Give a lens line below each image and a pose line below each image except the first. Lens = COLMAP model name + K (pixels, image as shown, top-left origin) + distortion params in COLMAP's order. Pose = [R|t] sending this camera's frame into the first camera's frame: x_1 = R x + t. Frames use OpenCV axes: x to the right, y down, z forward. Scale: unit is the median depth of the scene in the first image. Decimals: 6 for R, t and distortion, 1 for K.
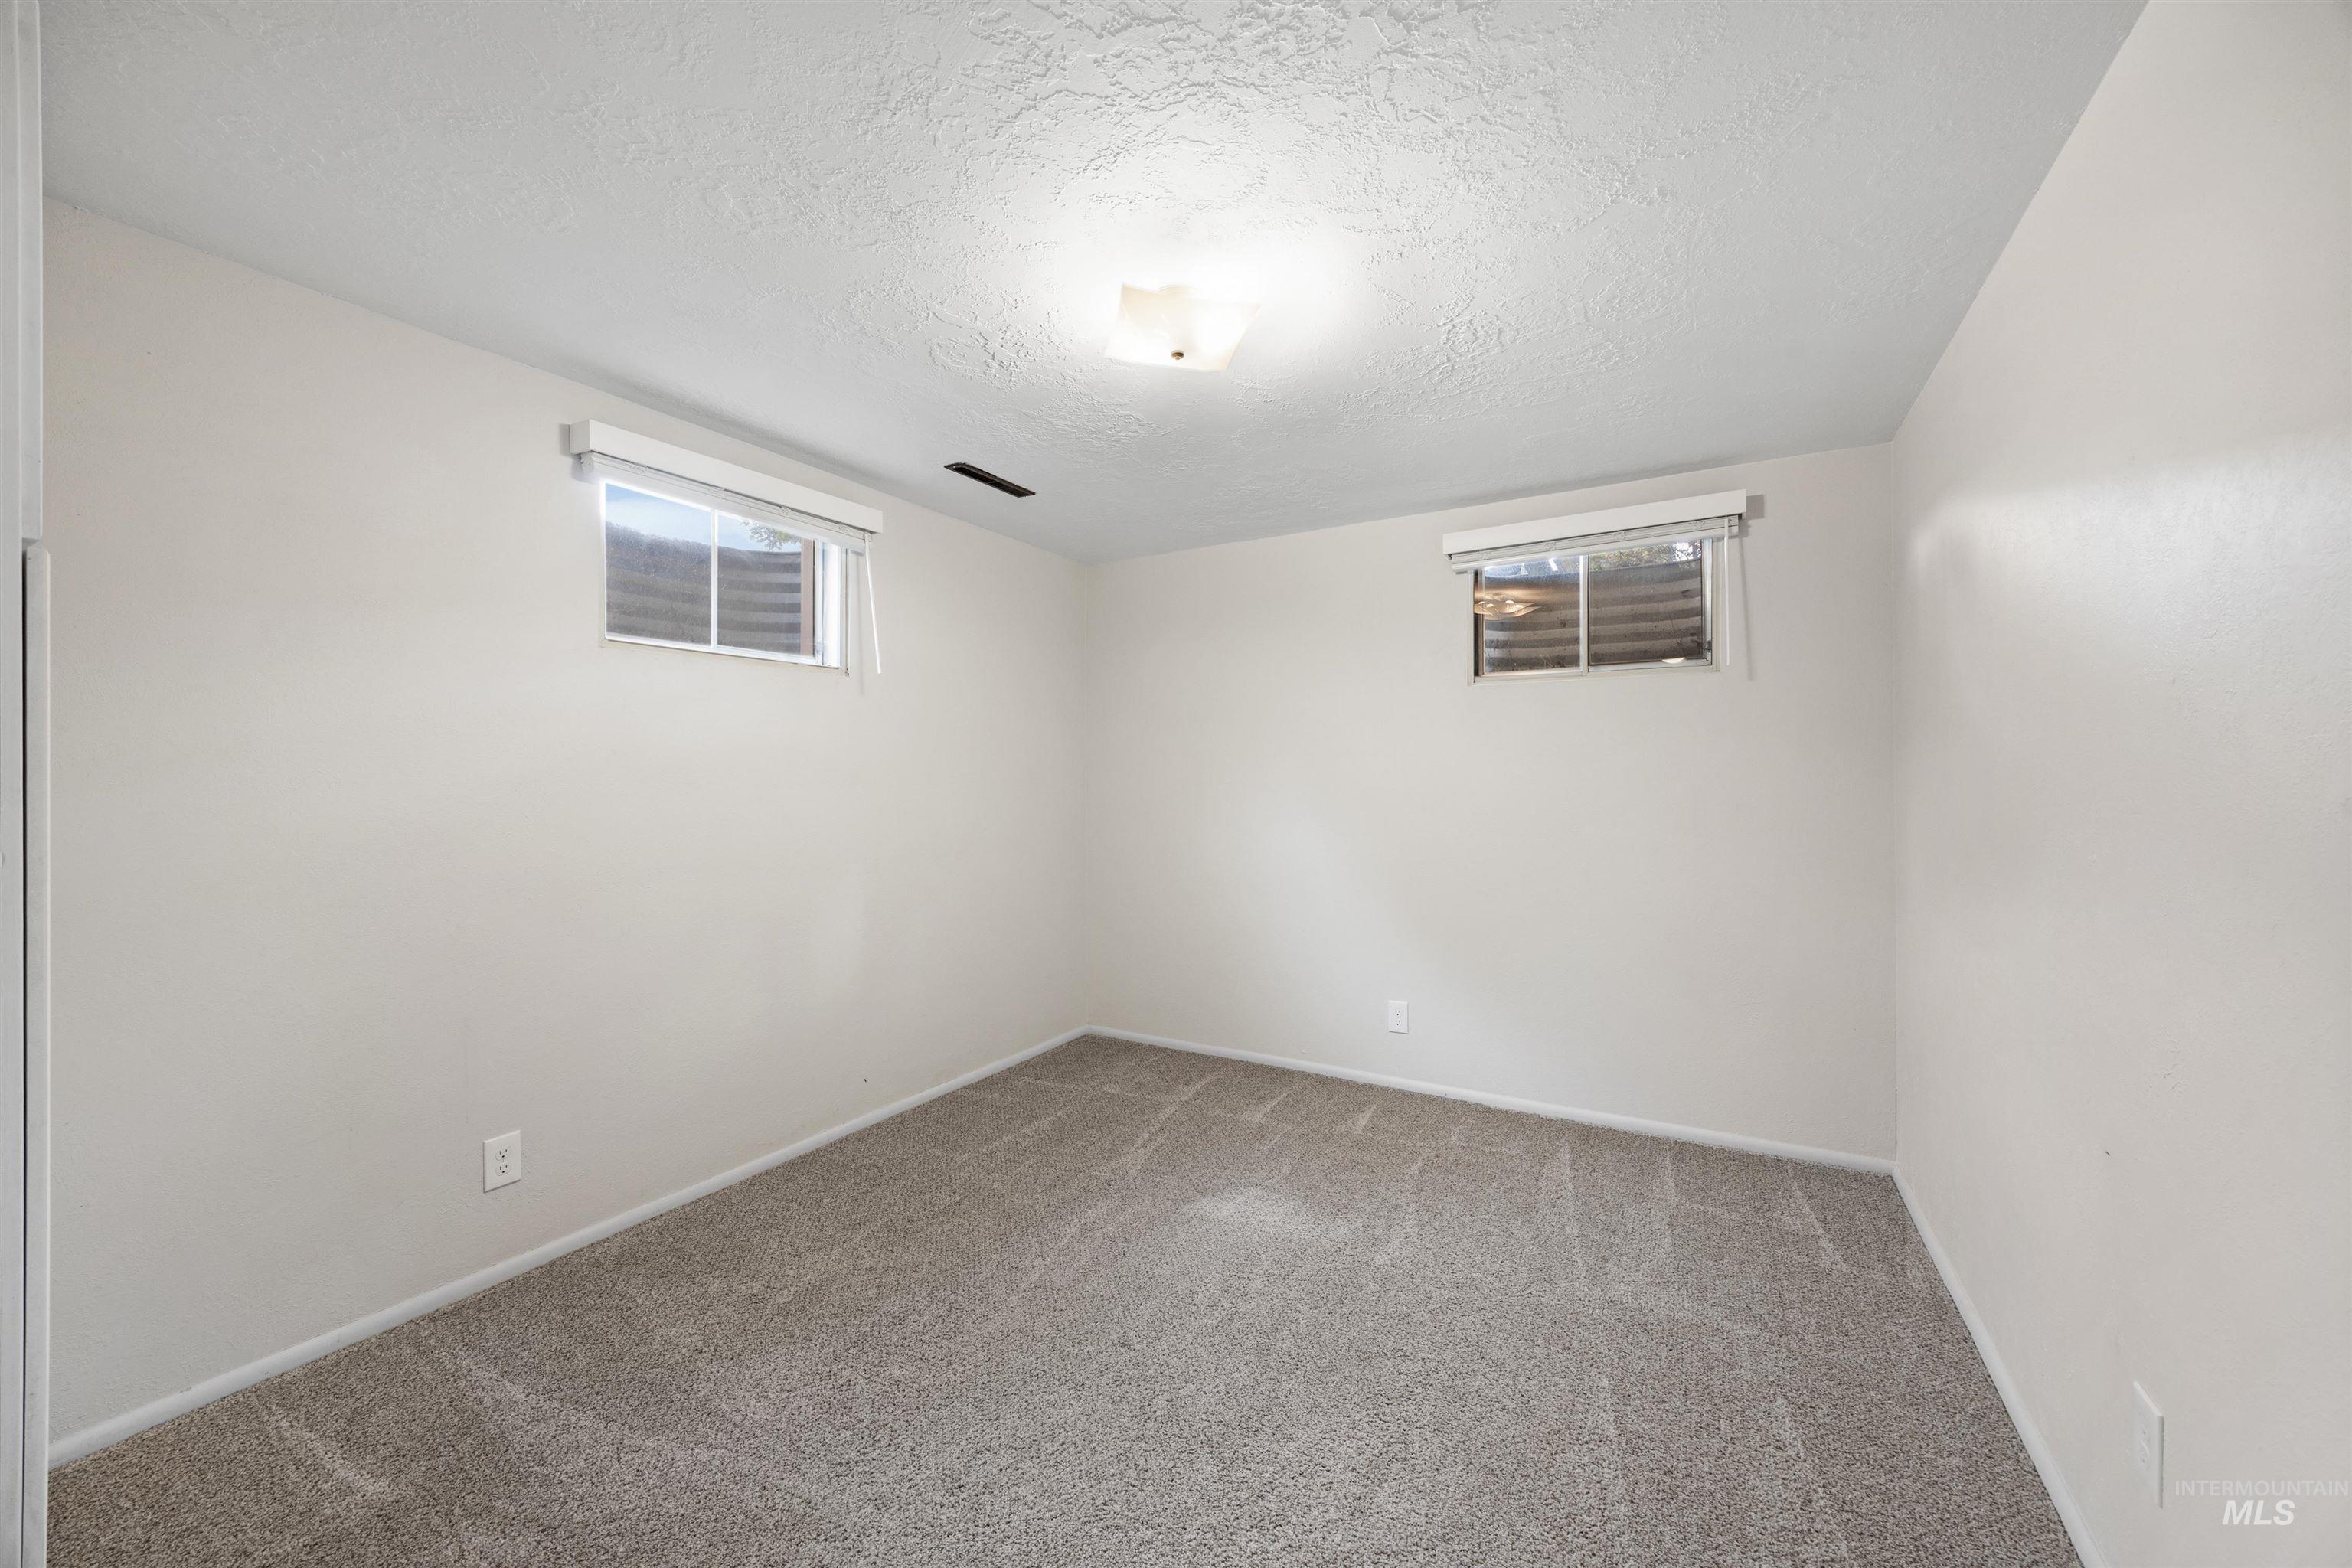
lens RADIAL K [[916.7, 0, 1165.2], [0, 916.7, 780.7], [0, 0, 1]] dist [0.000615, 0.000117]
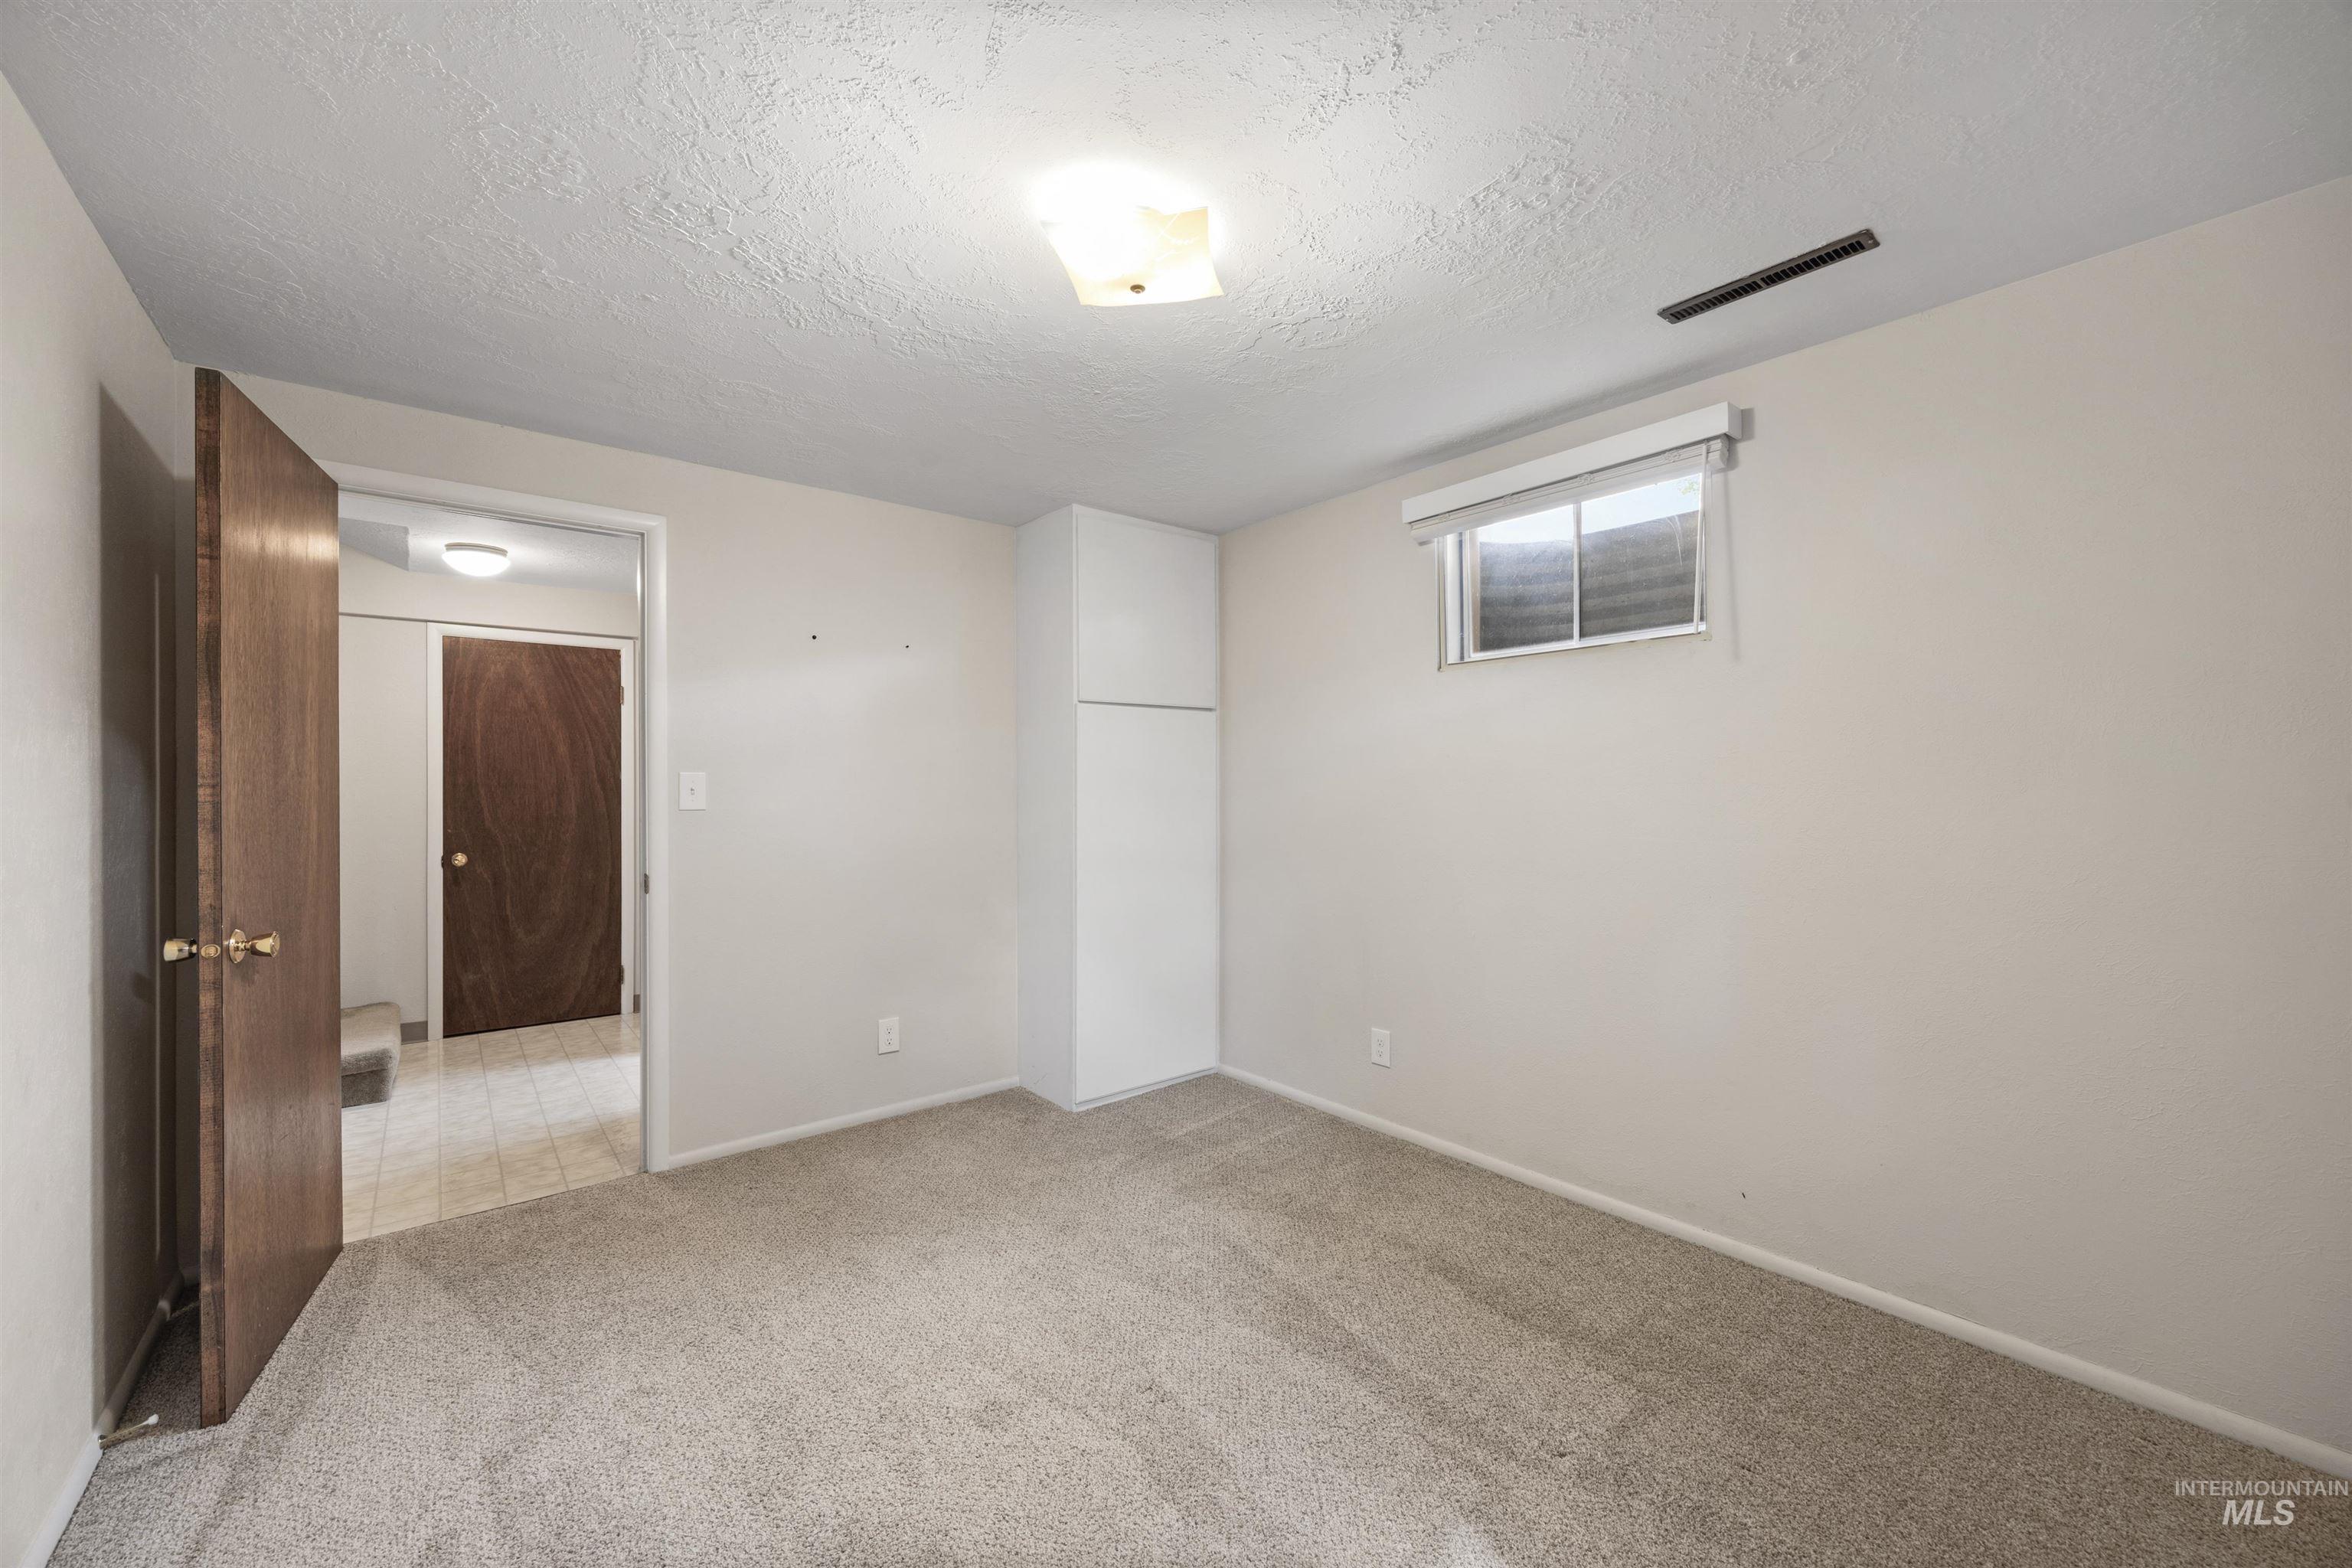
lens RADIAL K [[916.7, 0, 1165.2], [0, 916.7, 780.7], [0, 0, 1]] dist [0.000615, 0.000117]
pose [[-0.358126, 0.003045, -0.933668, 0.577254], [0.009708, 0.999953, -0.000463, -0.002779], [0.933623, -0.009229, -0.358139, 0.951426]]
